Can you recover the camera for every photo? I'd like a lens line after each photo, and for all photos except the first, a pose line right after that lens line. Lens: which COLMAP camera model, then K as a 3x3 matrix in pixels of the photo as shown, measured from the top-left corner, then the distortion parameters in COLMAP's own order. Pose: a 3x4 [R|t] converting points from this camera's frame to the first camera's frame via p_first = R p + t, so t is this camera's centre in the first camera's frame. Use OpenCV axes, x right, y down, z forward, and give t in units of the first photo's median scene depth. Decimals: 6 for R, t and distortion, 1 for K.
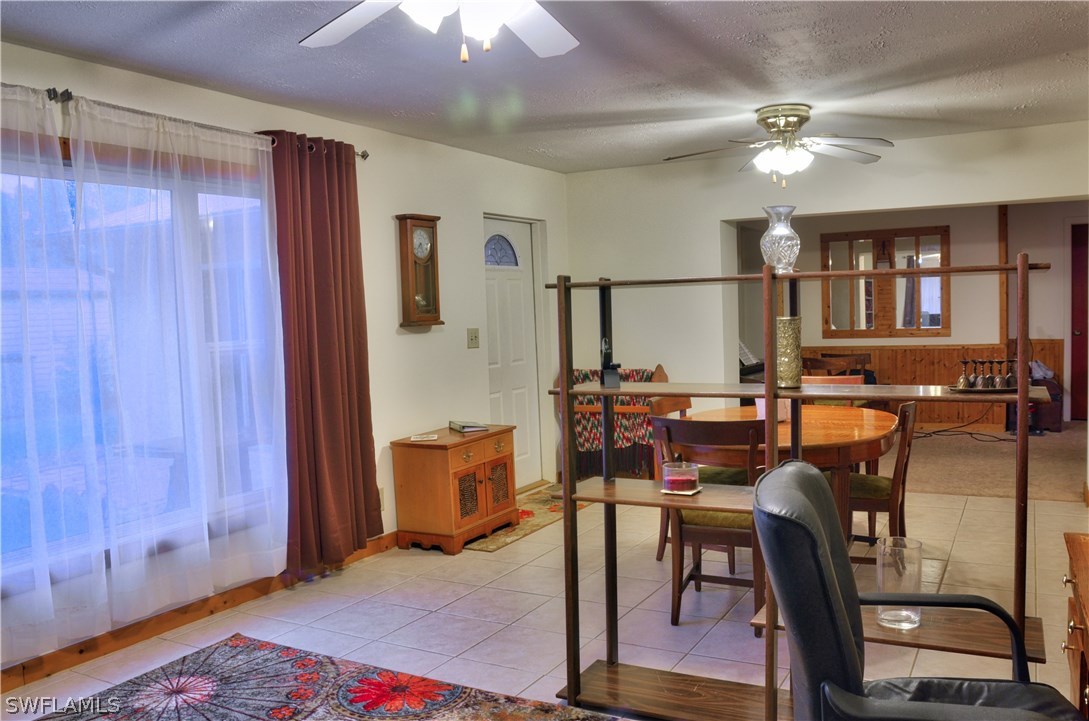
lens RADIAL K [[867.7, 0, 544.5], [0, 867.7, 360.5], [0, 0, 1]] dist [-0.110629, 0.002140]
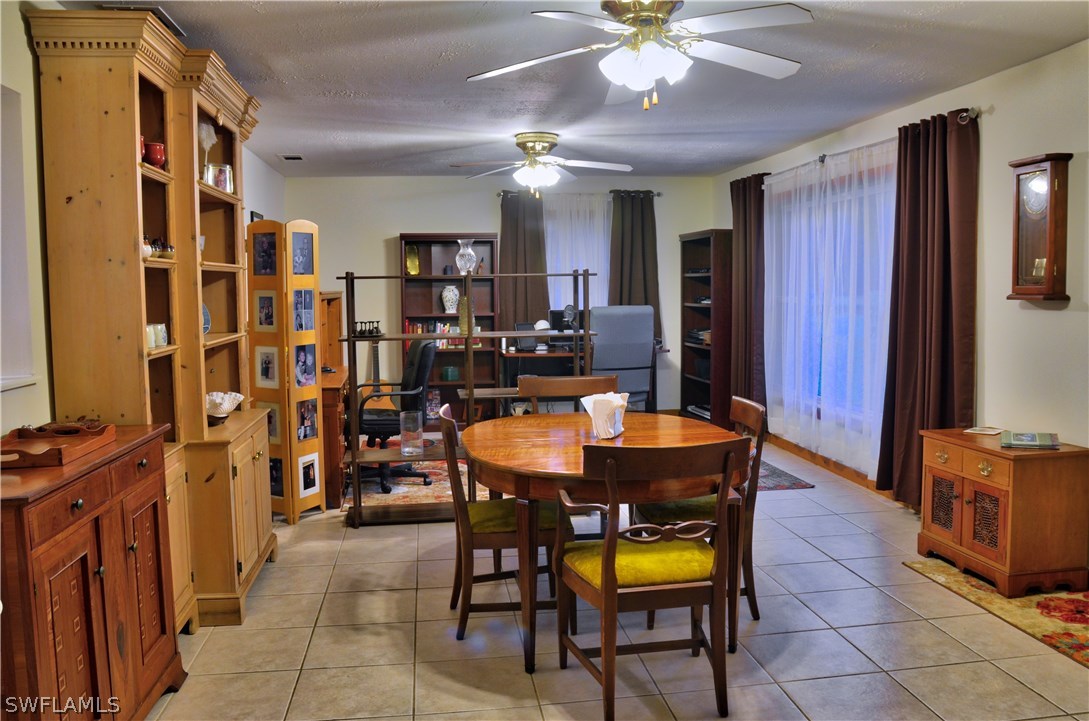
lens RADIAL K [[867.7, 0, 544.5], [0, 867.7, 360.5], [0, 0, 1]] dist [-0.110629, 0.002140]
pose [[-0.792967, 0.088752, -0.602766, 0.686728], [-0.003236, 0.988706, 0.149835, -0.100082], [0.609256, 0.120765, -0.783724, 1.365337]]
